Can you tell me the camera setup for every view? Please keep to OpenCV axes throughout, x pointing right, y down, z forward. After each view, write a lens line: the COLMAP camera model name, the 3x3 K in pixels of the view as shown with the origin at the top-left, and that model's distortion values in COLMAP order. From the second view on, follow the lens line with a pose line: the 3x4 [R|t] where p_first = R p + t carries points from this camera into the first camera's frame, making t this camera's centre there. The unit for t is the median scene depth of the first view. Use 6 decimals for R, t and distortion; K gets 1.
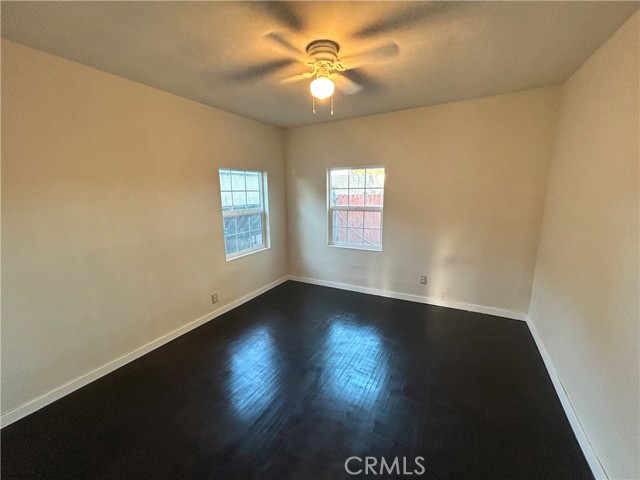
lens RADIAL K [[256.7, 0, 321.9], [0, 256.7, 240.3], [0, 0, 1]] dist [-0.000942, -0.000263]
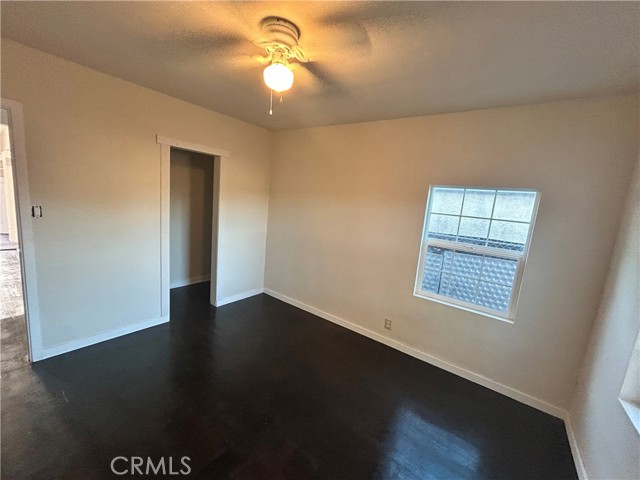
lens RADIAL K [[256.7, 0, 321.8], [0, 256.7, 237.7], [0, 0, 1]] dist [-0.000942, -0.000263]
pose [[-0.128926, 0.156197, -0.979276, 0.453624], [-0.273570, 0.943594, 0.186522, -0.168802], [0.953172, 0.291948, -0.078922, 0.733183]]
